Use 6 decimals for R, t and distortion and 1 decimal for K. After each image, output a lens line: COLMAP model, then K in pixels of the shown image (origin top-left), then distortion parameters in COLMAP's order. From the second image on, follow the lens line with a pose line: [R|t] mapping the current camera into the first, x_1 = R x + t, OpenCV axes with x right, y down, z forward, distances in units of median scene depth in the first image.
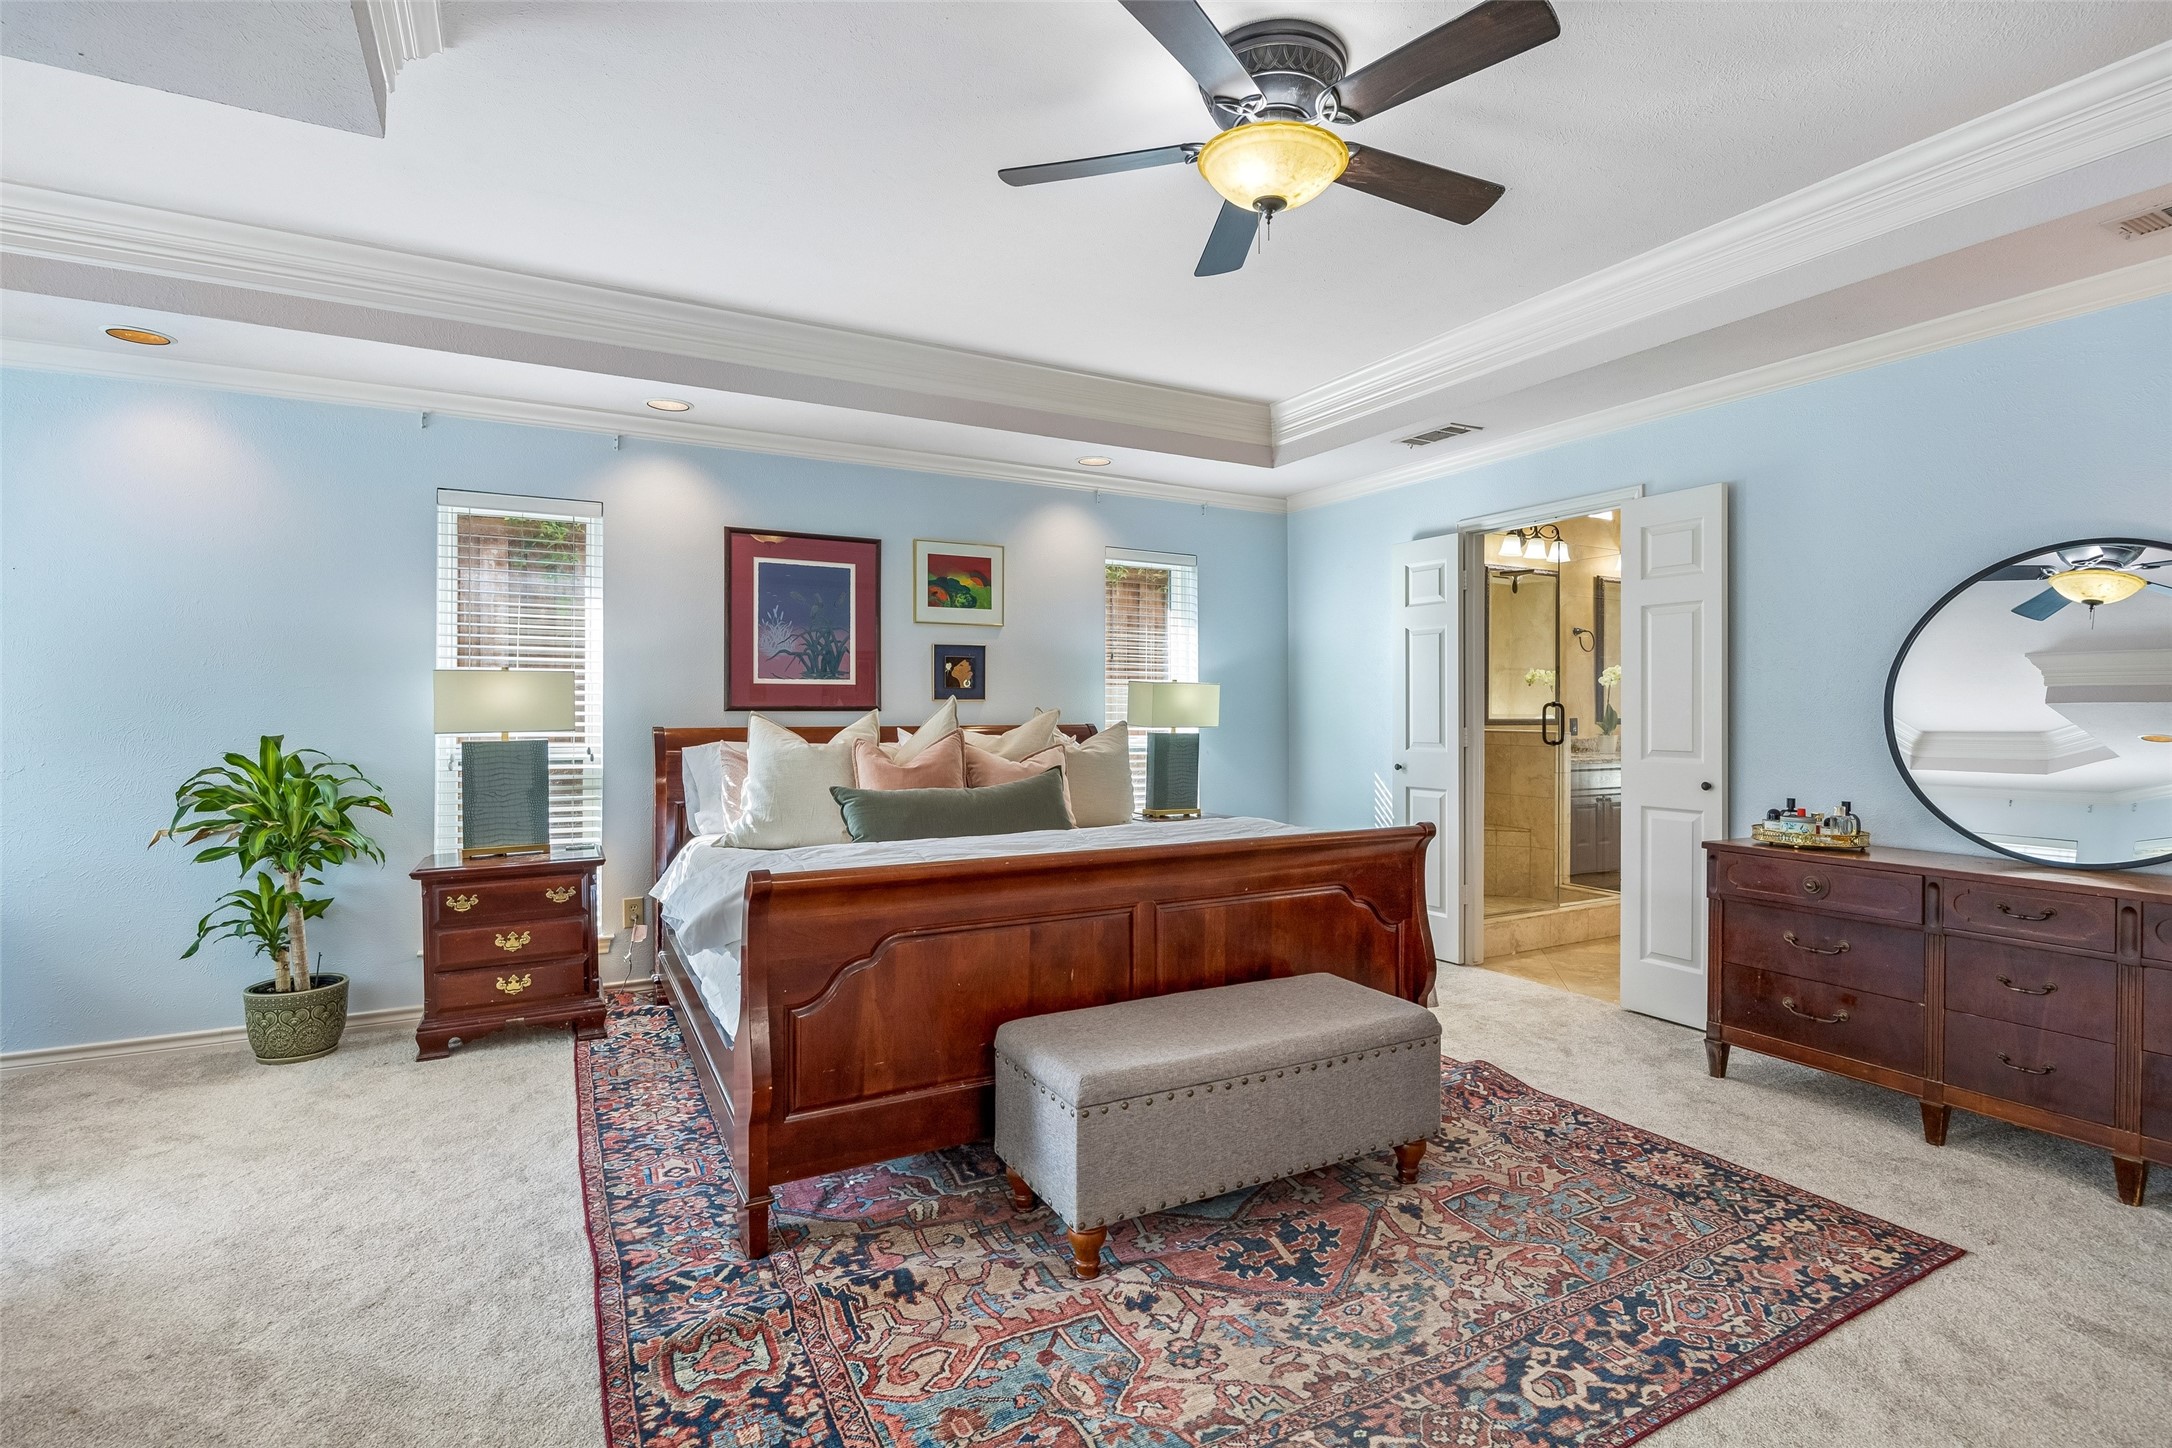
lens RADIAL K [[1023.7, 0, 1082.0], [0, 1023.7, 708.1], [0, 0, 1]] dist [-0.011291, 0.002235]
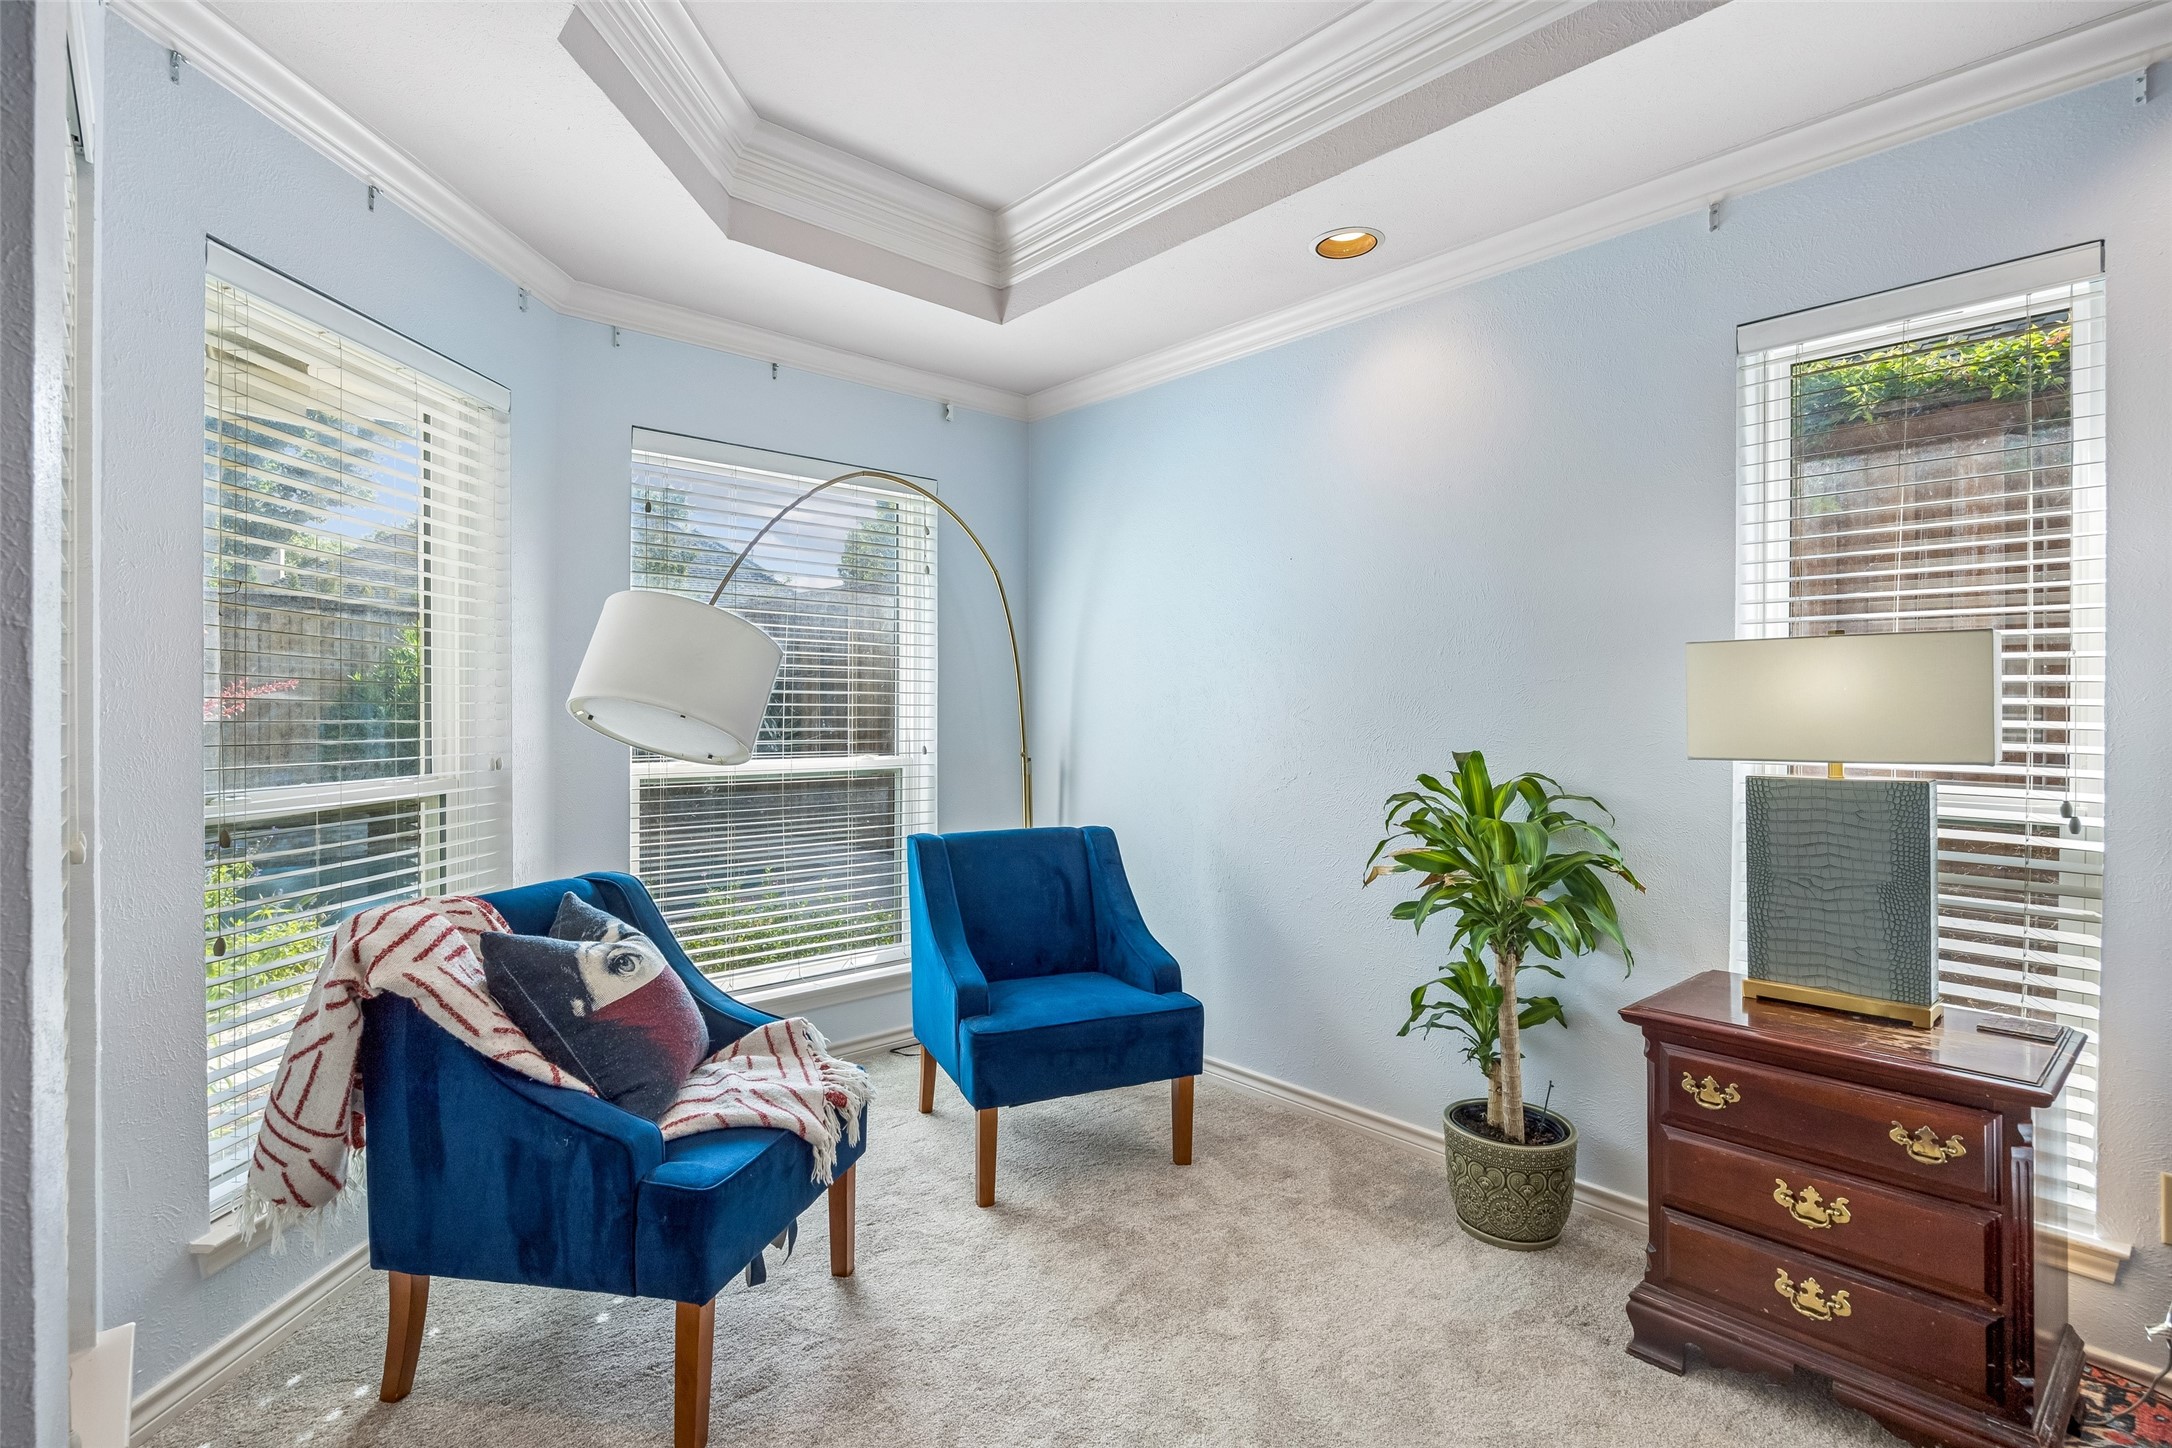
lens RADIAL K [[1023.7, 0, 1081.4], [0, 1023.7, 713.4], [0, 0, 1]] dist [-0.011291, 0.002235]
pose [[0.232731, 0.002715, -0.972537, -0.182272], [-0.001990, 0.999995, 0.002316, -0.000076], [0.972539, 0.001396, 0.232735, 0.569582]]
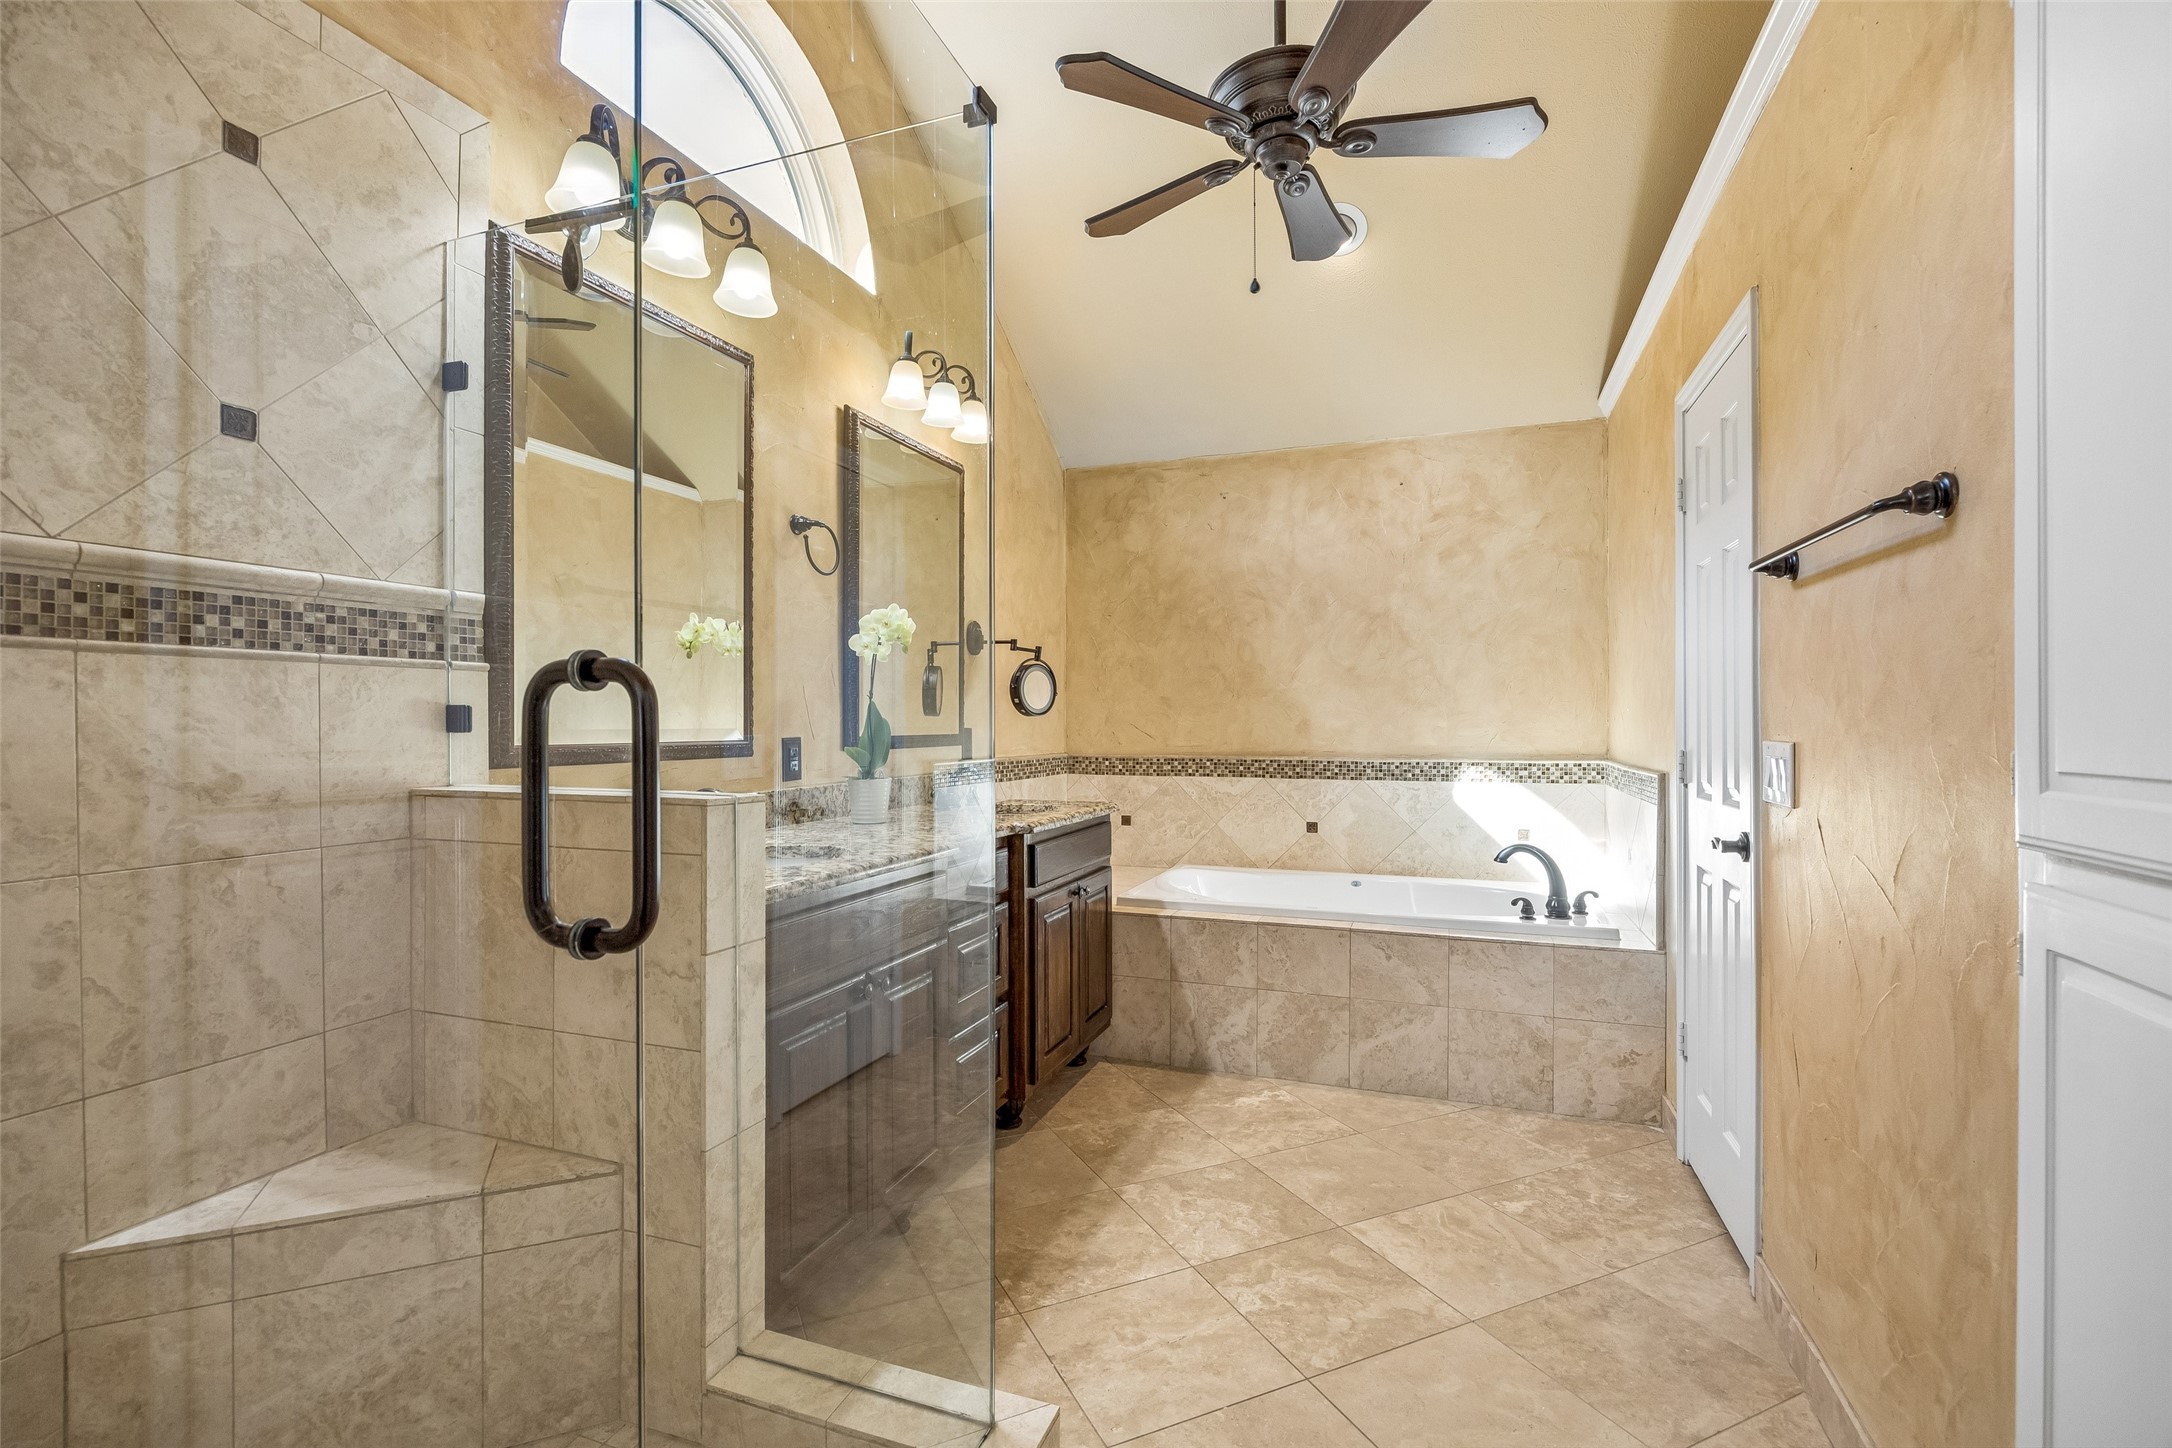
lens RADIAL K [[971.2, 0, 1072.3], [0, 971.2, 725.9], [0, 0, 1]] dist [-0.016259, -0.001167]
pose [[0.761266, -0.004698, 0.648422, 0.638049], [-0.000684, 0.999967, 0.008047, 0.003807], [-0.648439, -0.006569, 0.761238, 1.278165]]
